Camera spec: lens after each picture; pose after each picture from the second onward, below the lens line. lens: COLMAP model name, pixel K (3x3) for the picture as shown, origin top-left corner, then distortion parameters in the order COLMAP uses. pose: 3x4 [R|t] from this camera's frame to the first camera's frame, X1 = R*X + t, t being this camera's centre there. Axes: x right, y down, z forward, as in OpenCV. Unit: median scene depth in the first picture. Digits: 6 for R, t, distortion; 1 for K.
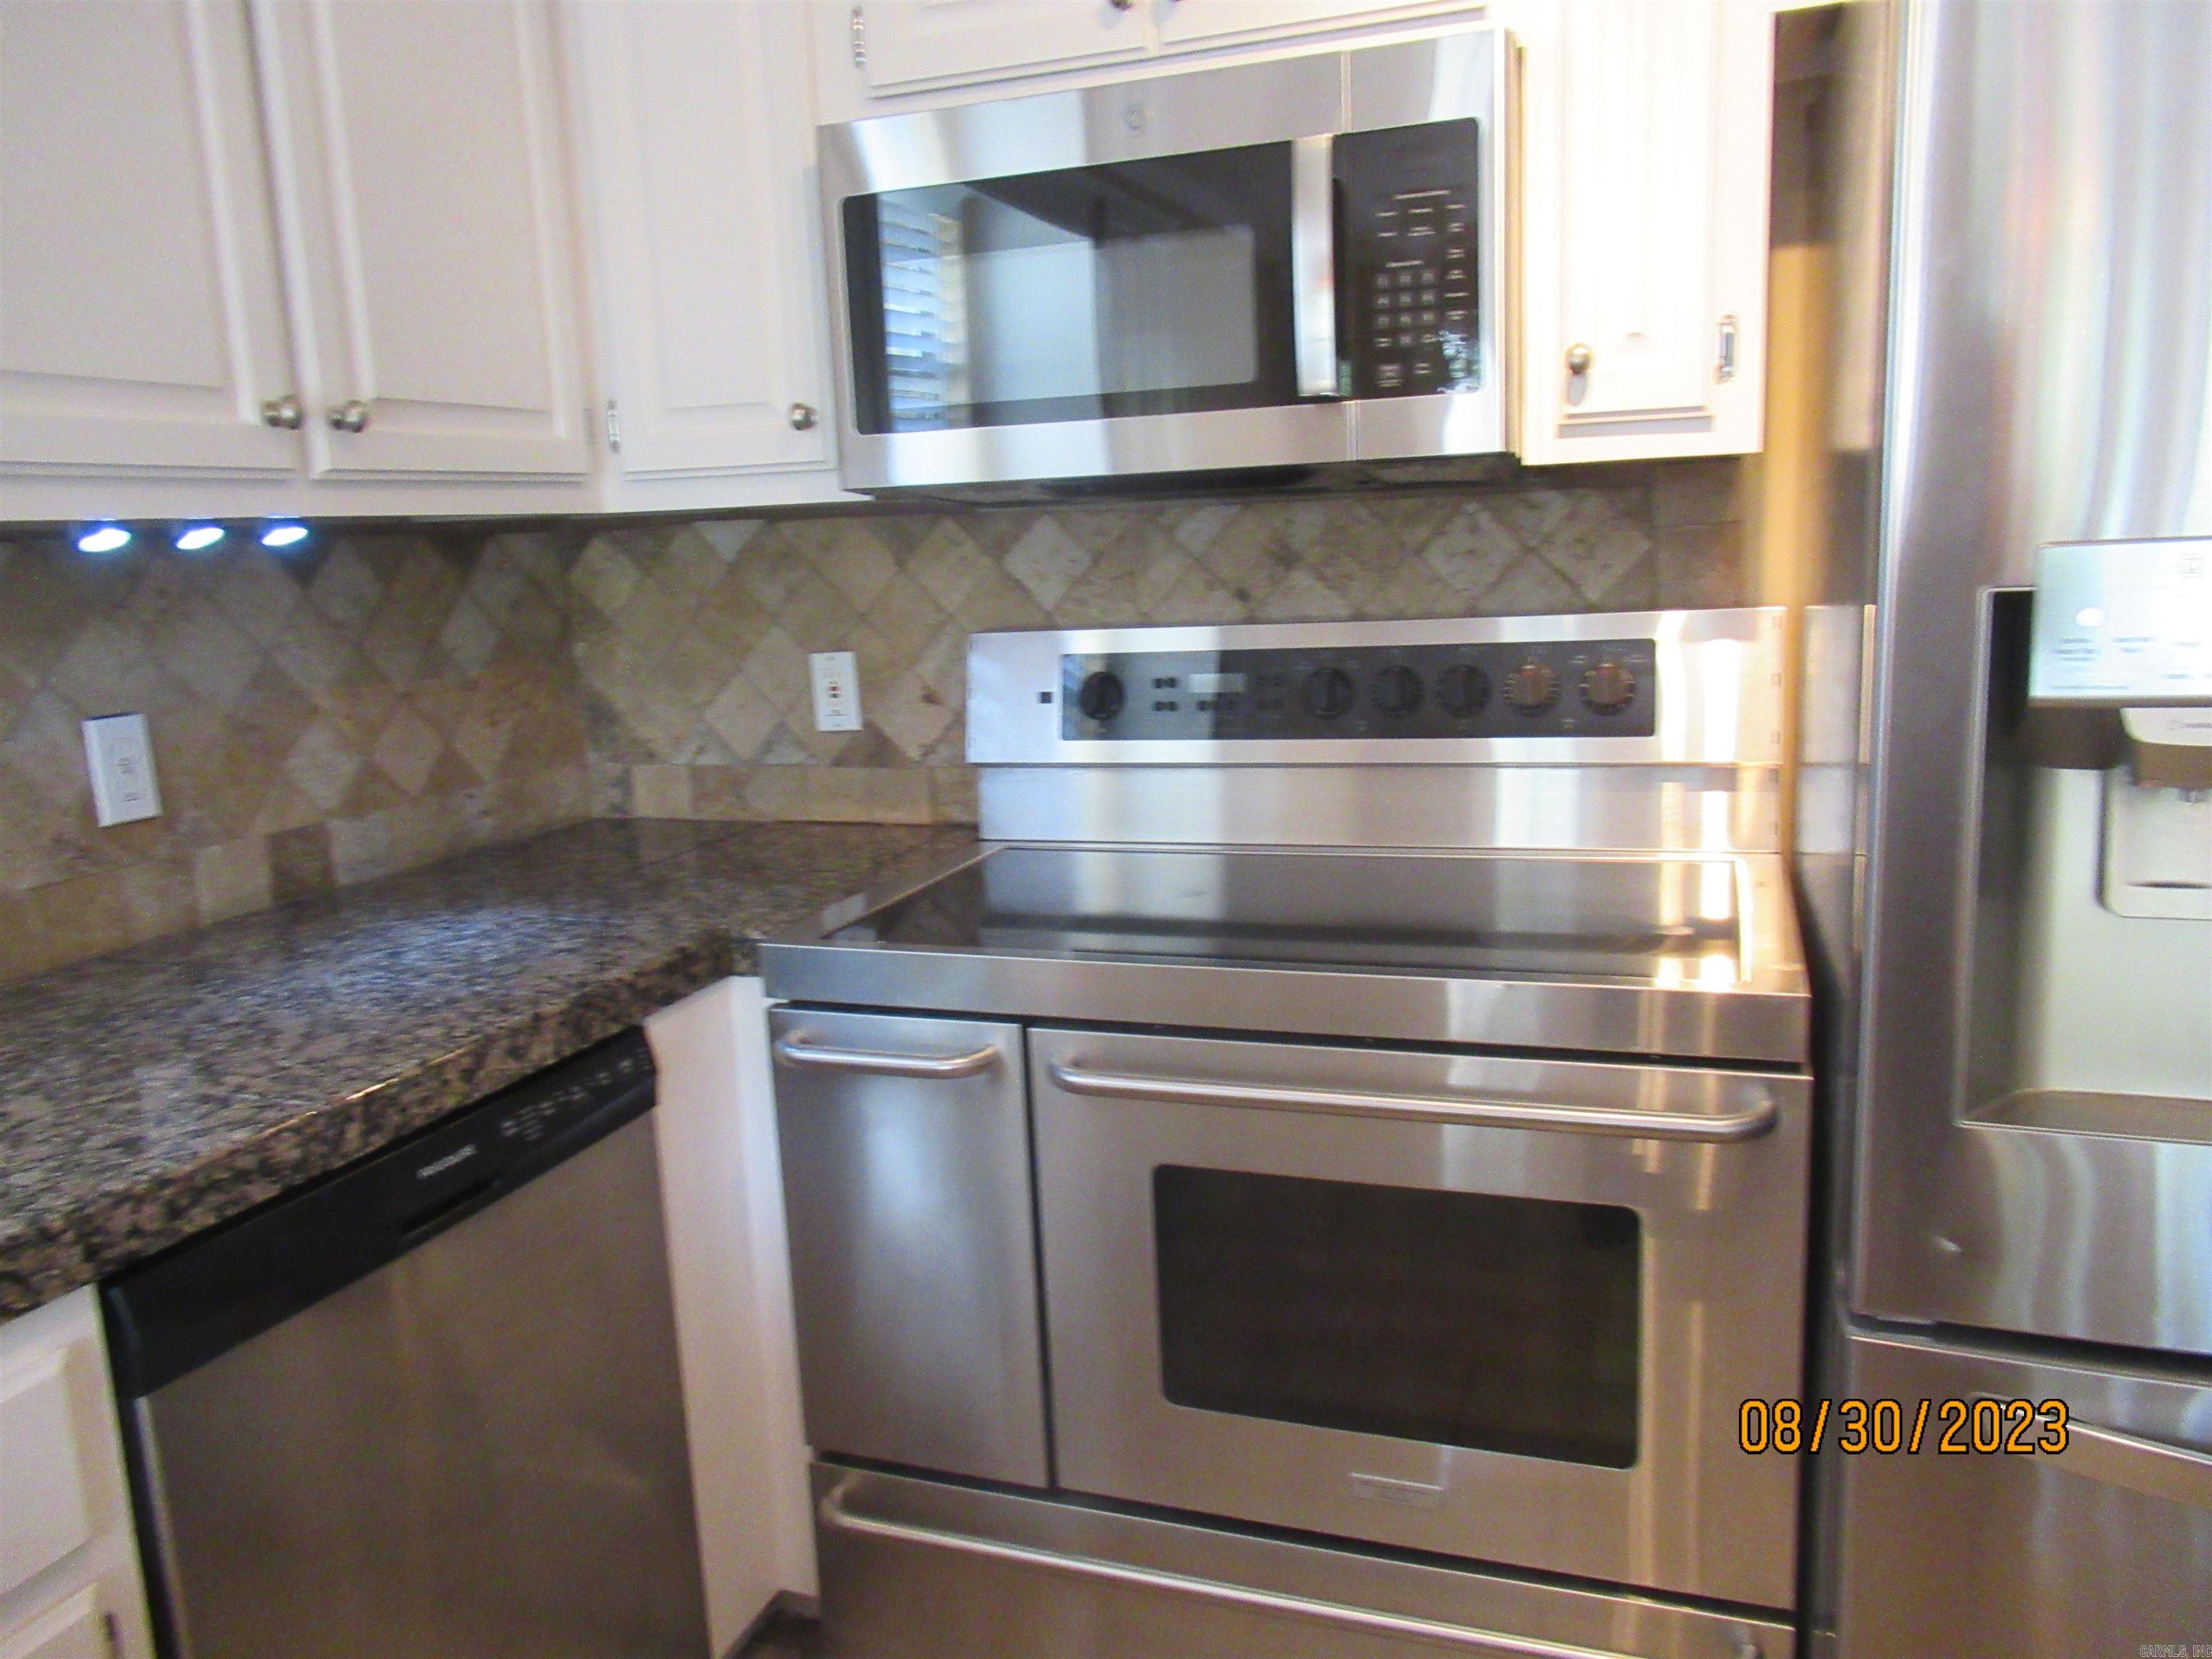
lens RADIAL K [[1656.9, 0, 1084.0], [0, 1656.9, 837.4], [0, 0, 1]] dist [0.004406, 0.000383]
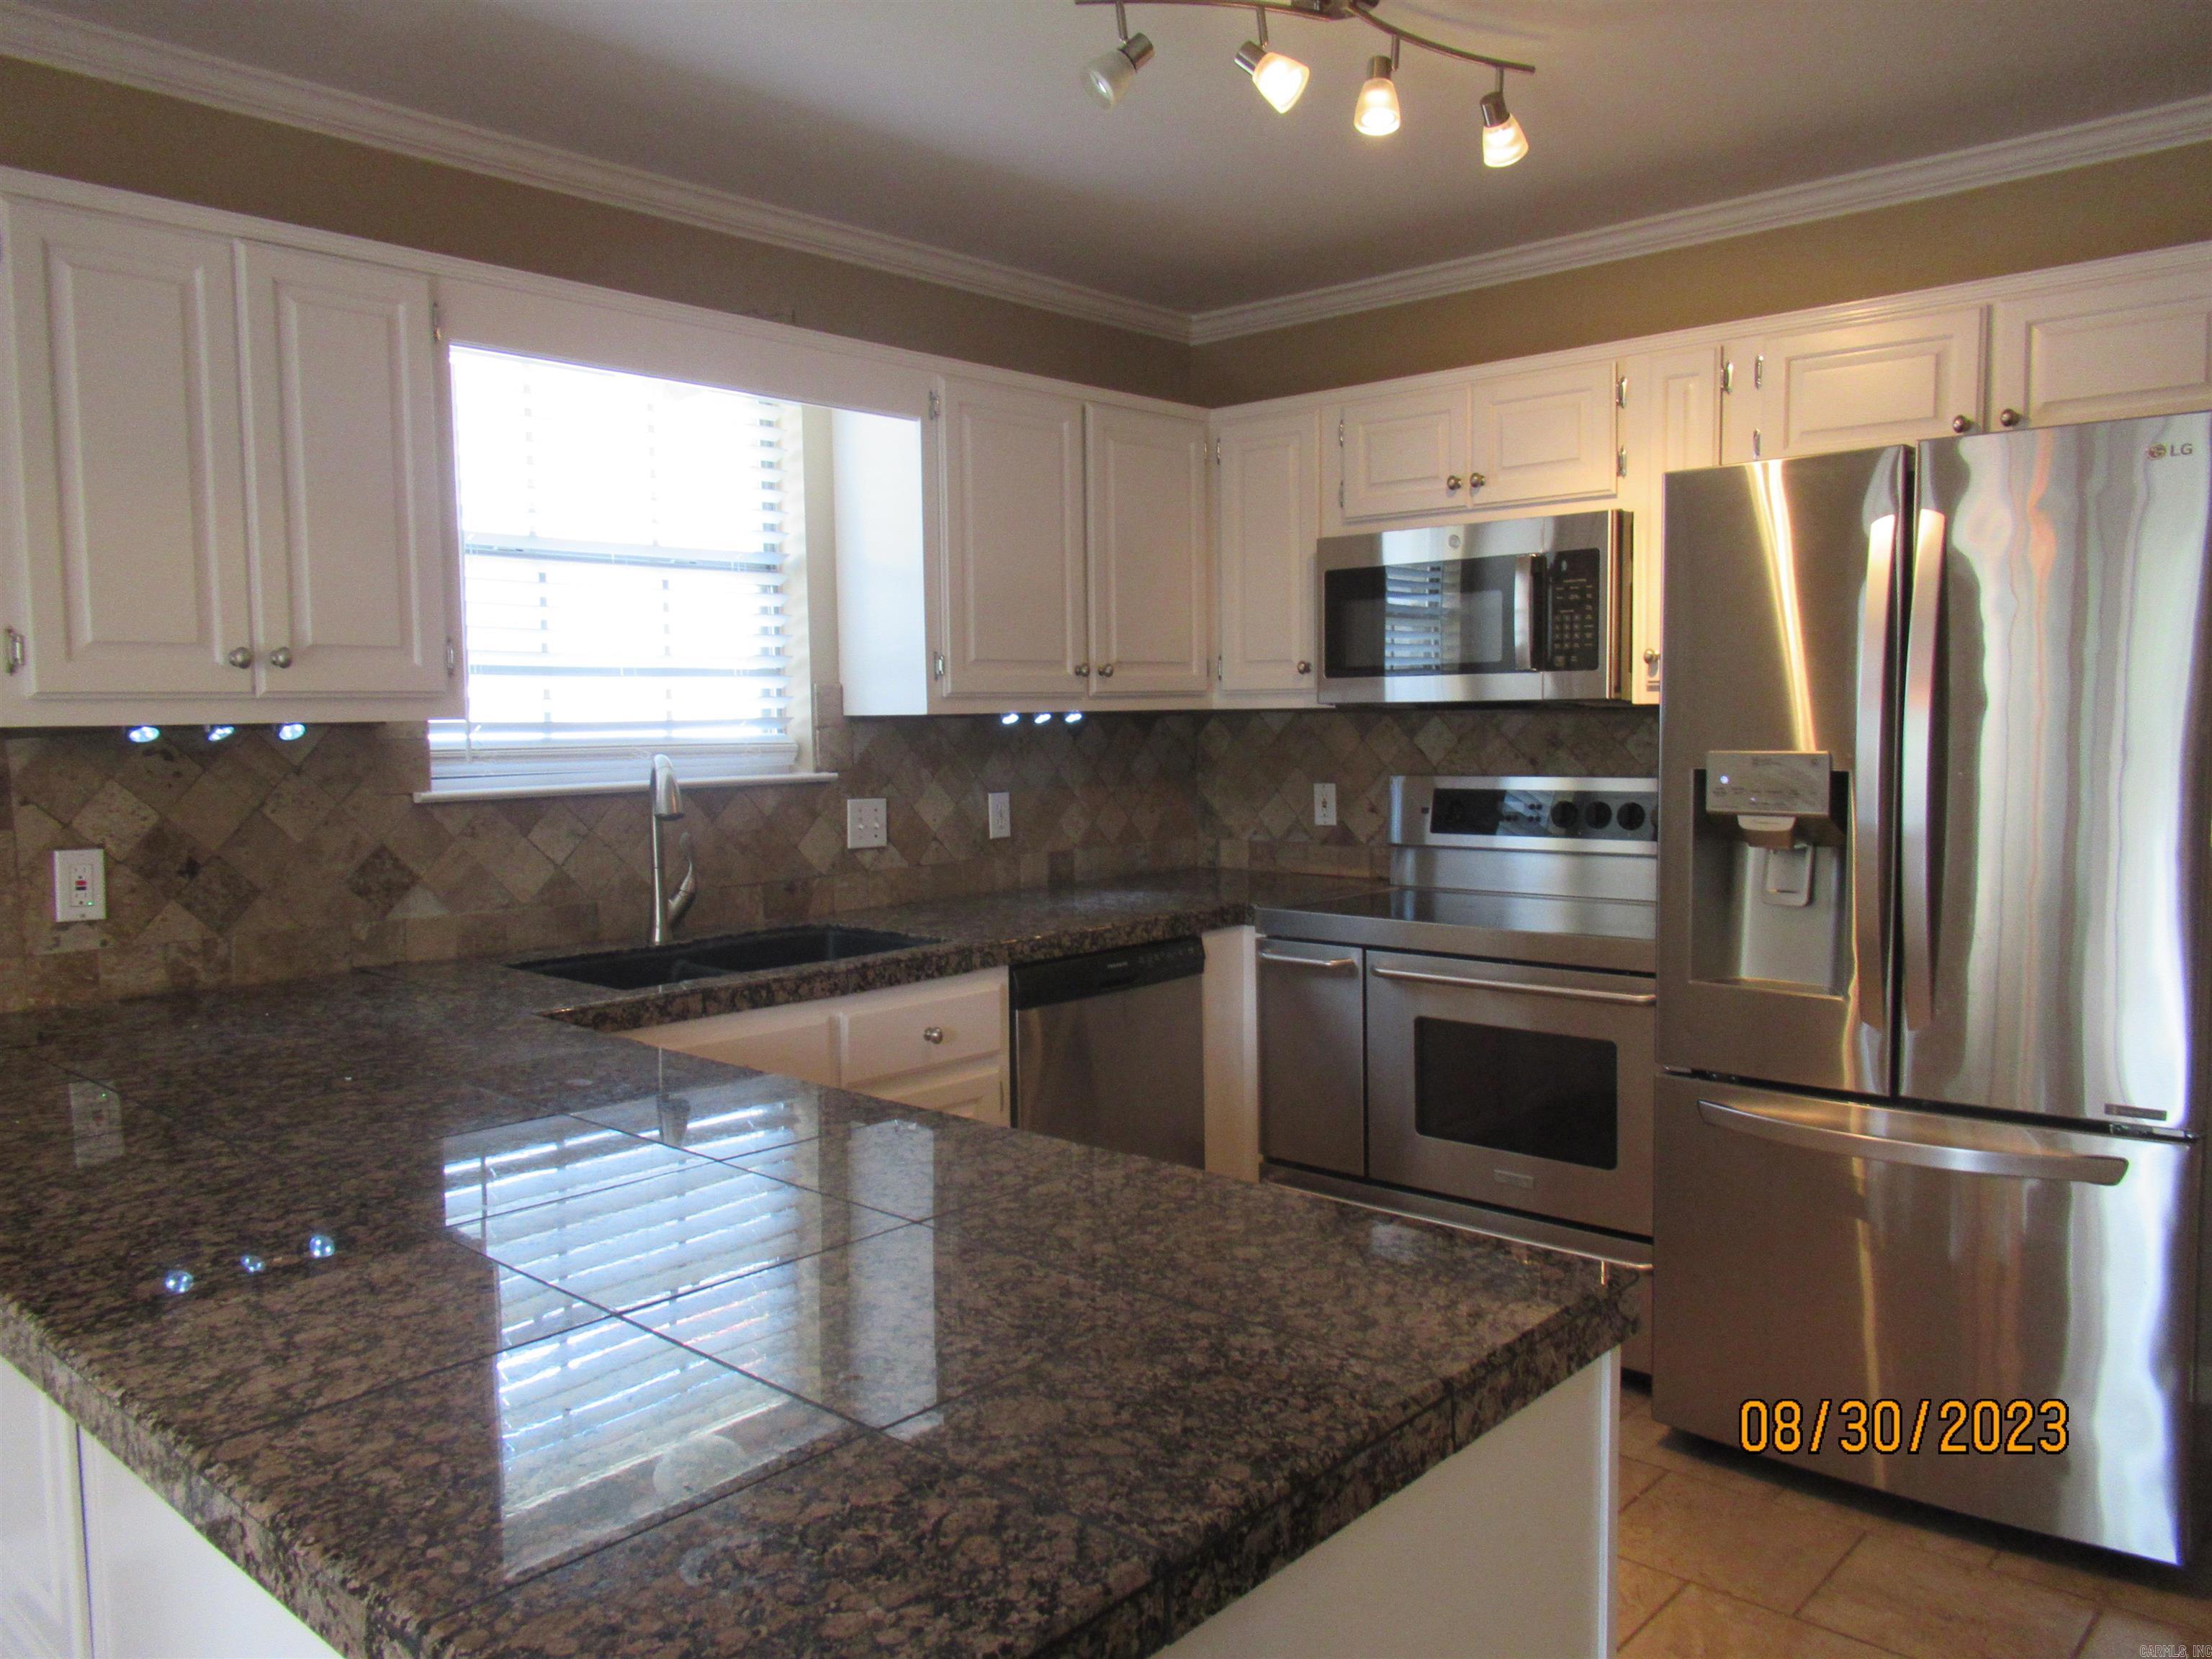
lens RADIAL K [[1656.9, 0, 1084.0], [0, 1656.9, 837.4], [0, 0, 1]] dist [0.004406, 0.000383]
pose [[0.924064, 0.058987, -0.377658, 0.394361], [-0.094921, 0.992484, -0.077236, 0.153394], [0.370264, 0.107219, 0.922718, -1.058318]]
